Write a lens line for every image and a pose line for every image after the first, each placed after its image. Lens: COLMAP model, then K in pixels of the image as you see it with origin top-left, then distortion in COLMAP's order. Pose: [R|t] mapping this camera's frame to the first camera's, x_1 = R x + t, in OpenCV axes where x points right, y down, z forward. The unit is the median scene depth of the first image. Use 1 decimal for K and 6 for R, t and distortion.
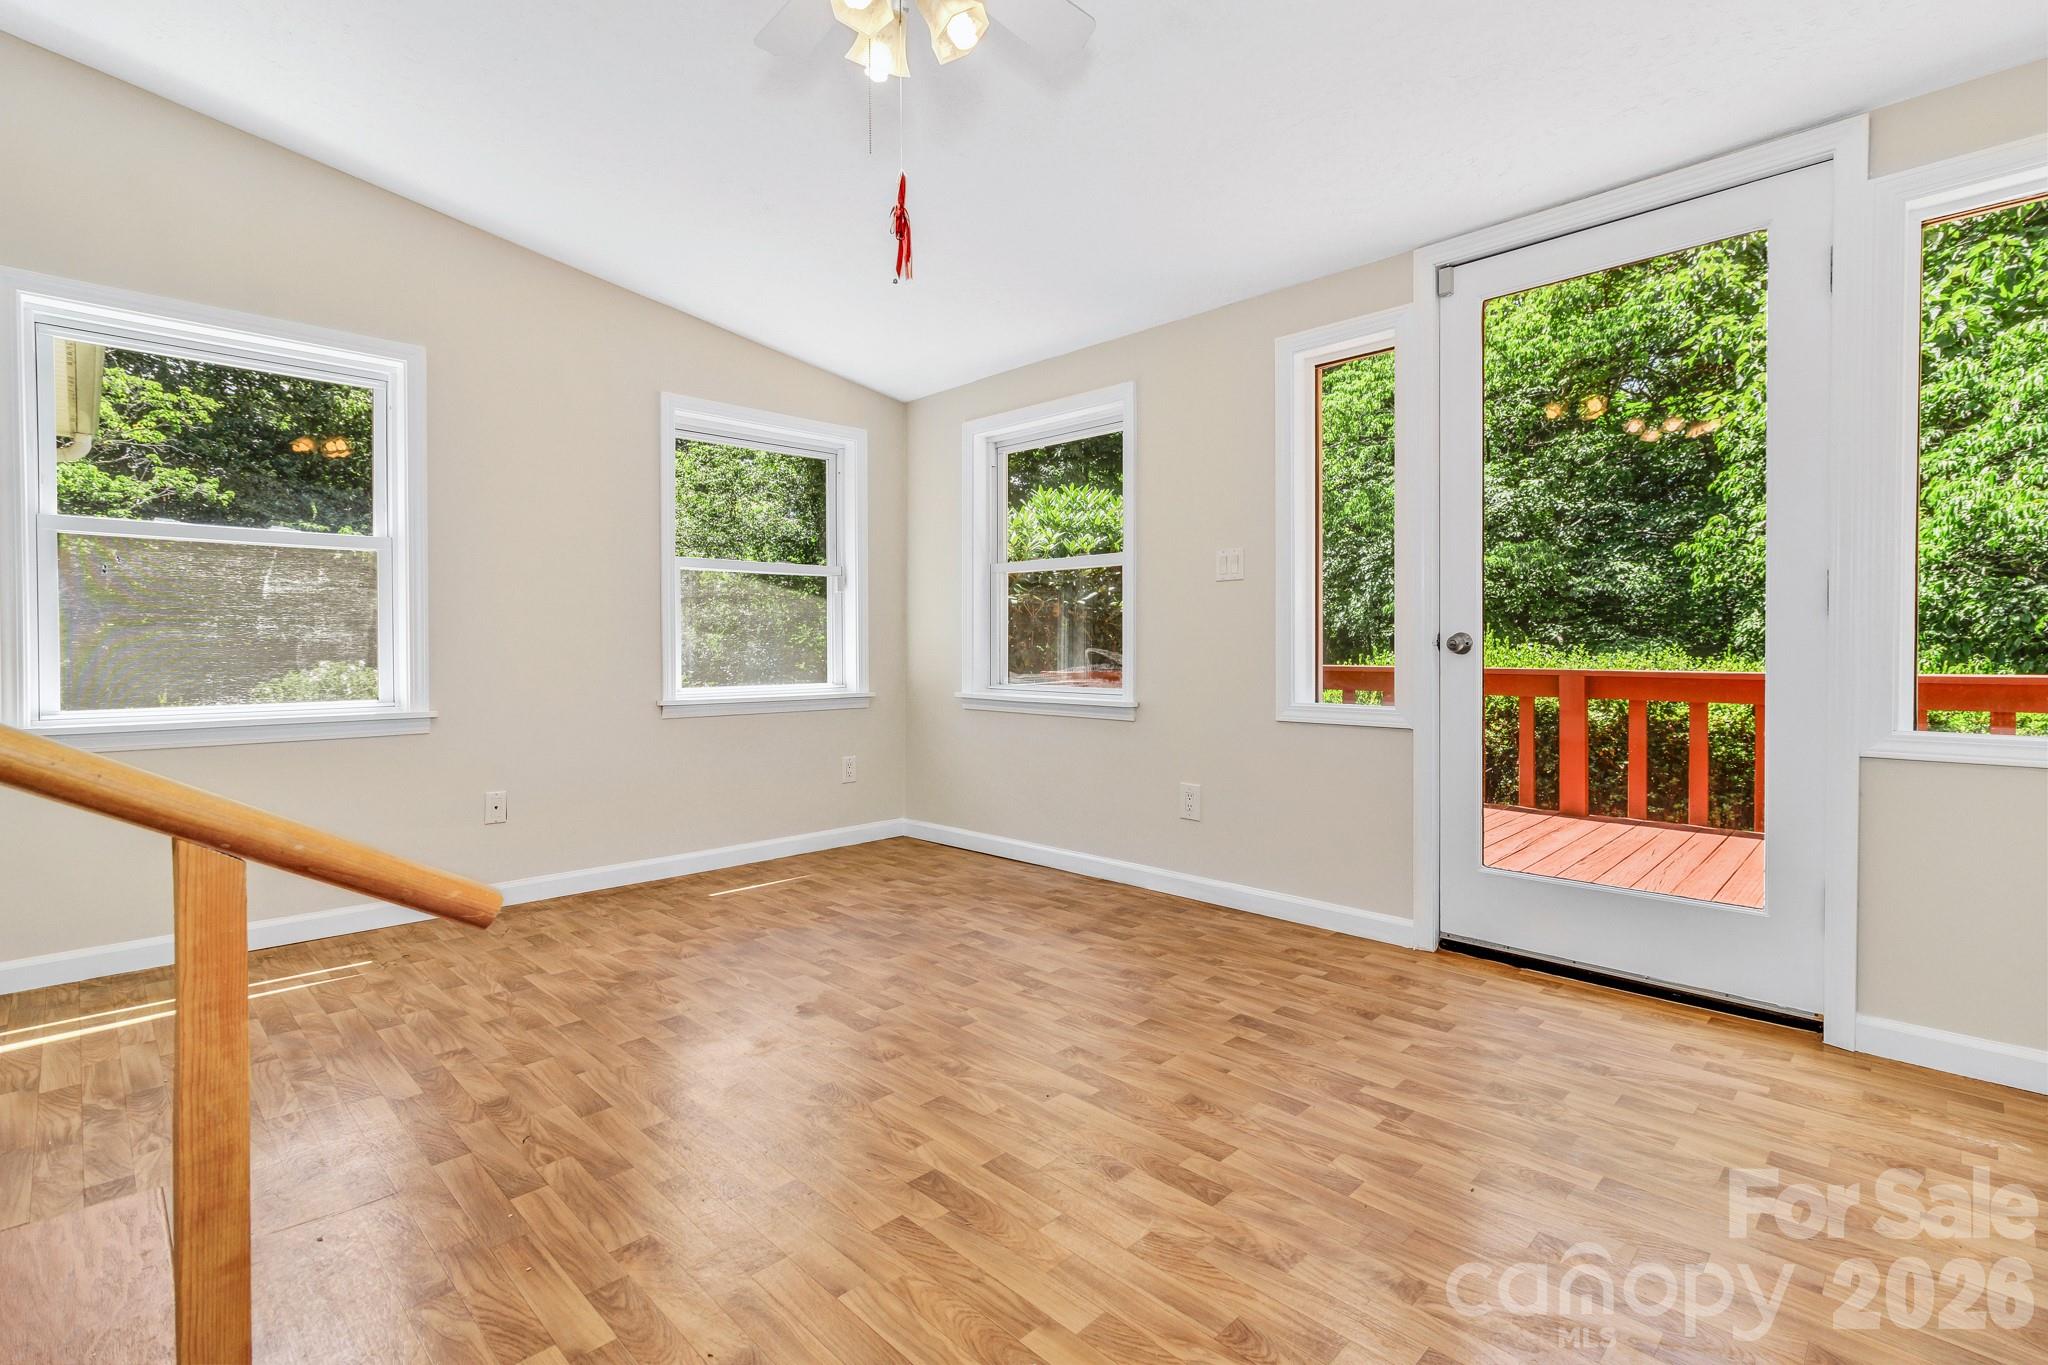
lens RADIAL K [[943.4, 0, 1000.5], [0, 943.4, 632.3], [0, 0, 1]] dist [-0.001180, -0.000995]
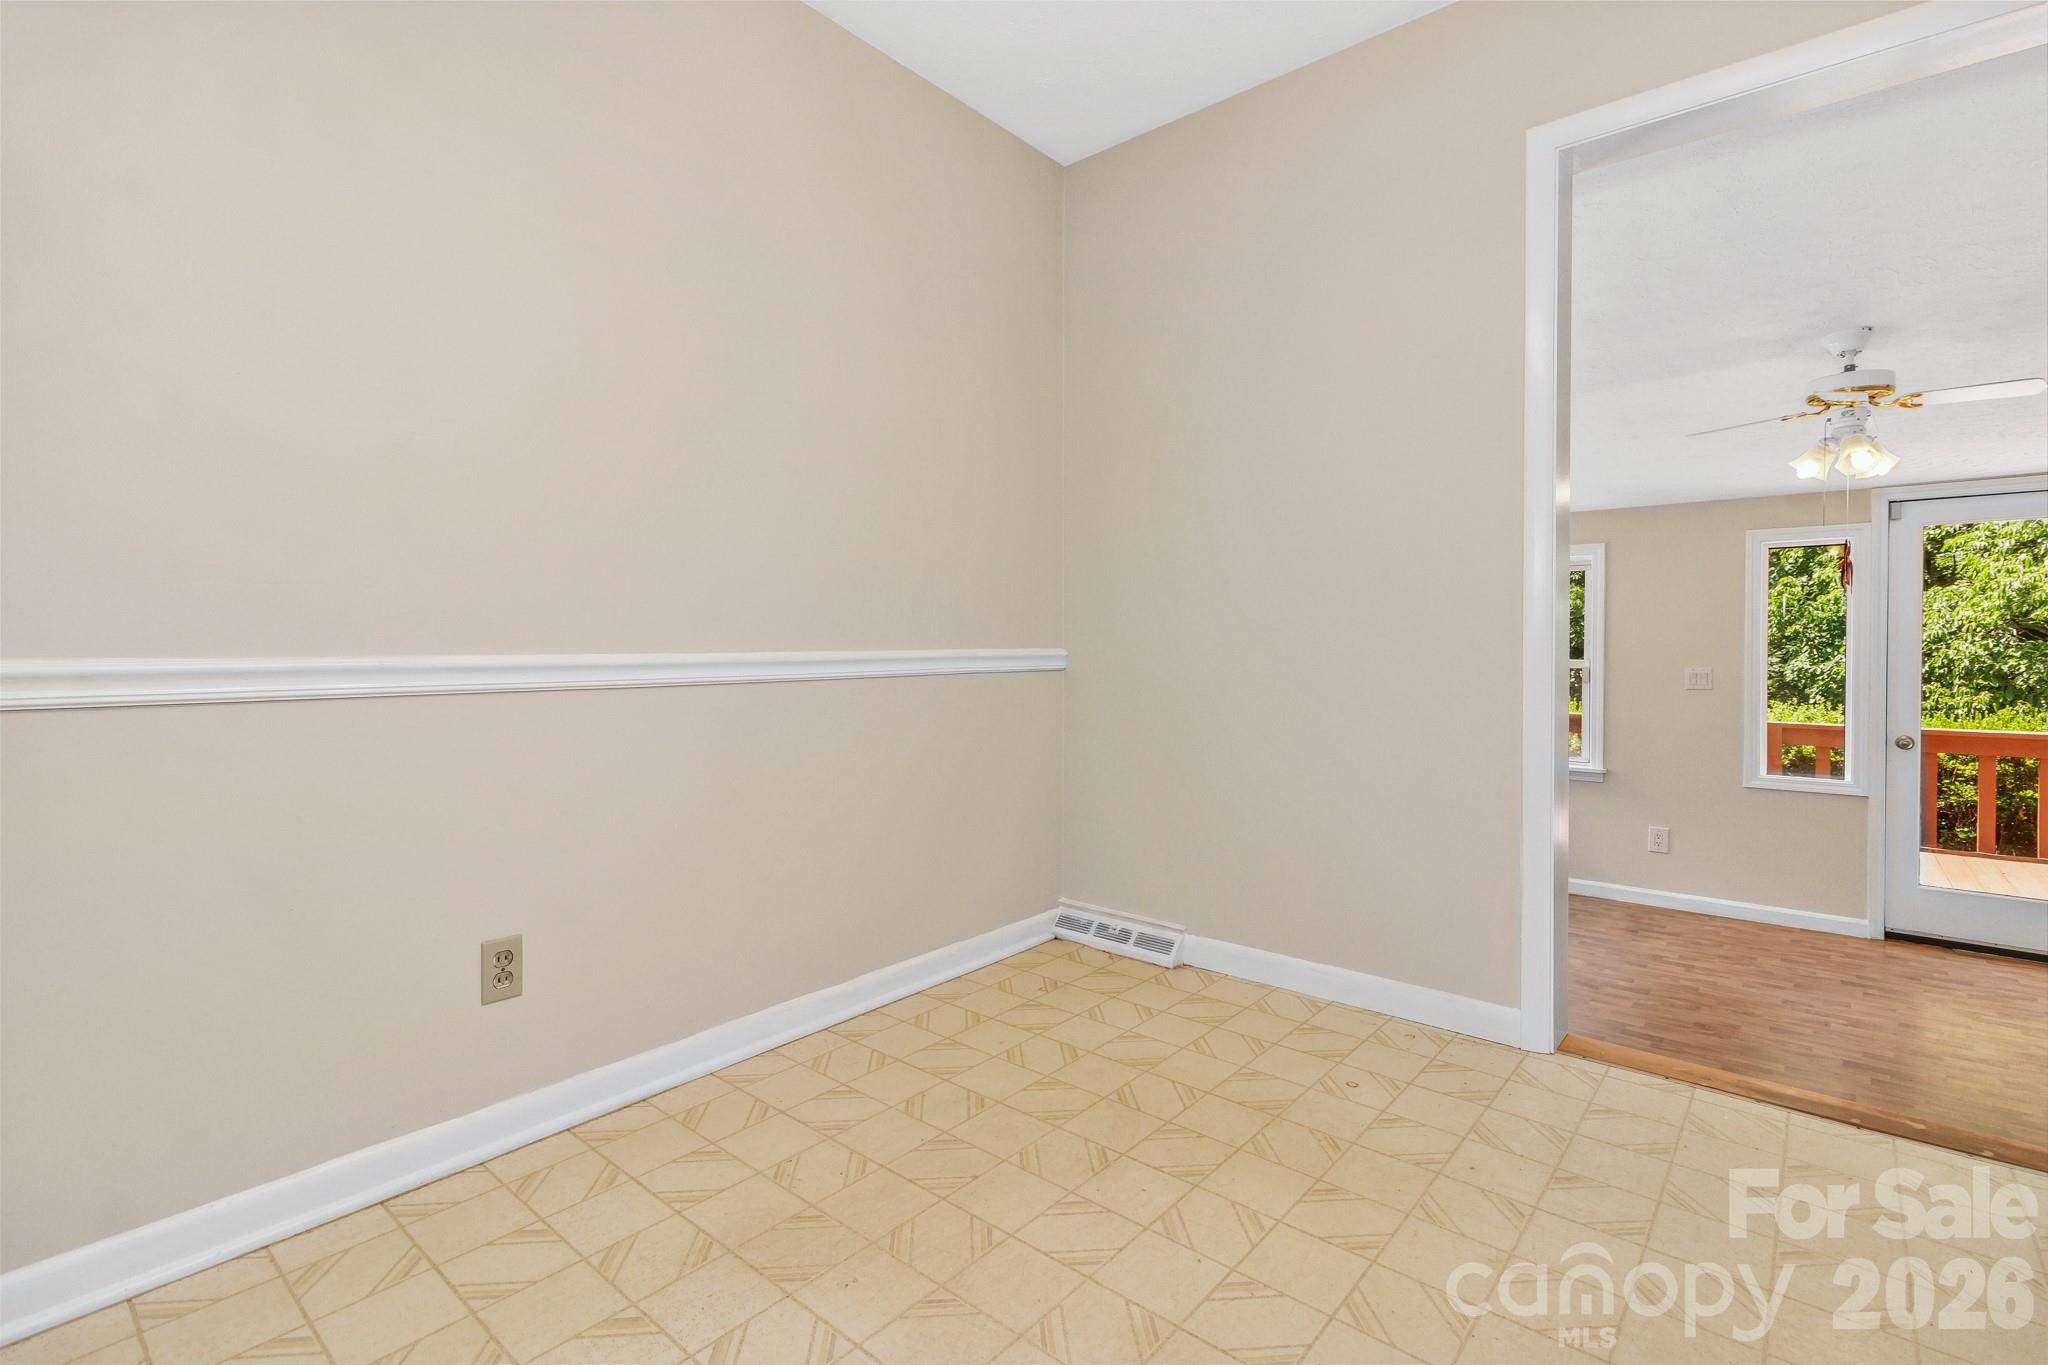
lens RADIAL K [[943.4, 0, 1017.1], [0, 943.4, 625.6], [0, 0, 1]] dist [-0.001180, -0.000995]
pose [[0.996993, 0.004749, 0.077342, -1.050308], [-0.004356, 0.999977, -0.005243, -0.161991], [-0.077365, 0.004890, 0.996991, -0.432913]]
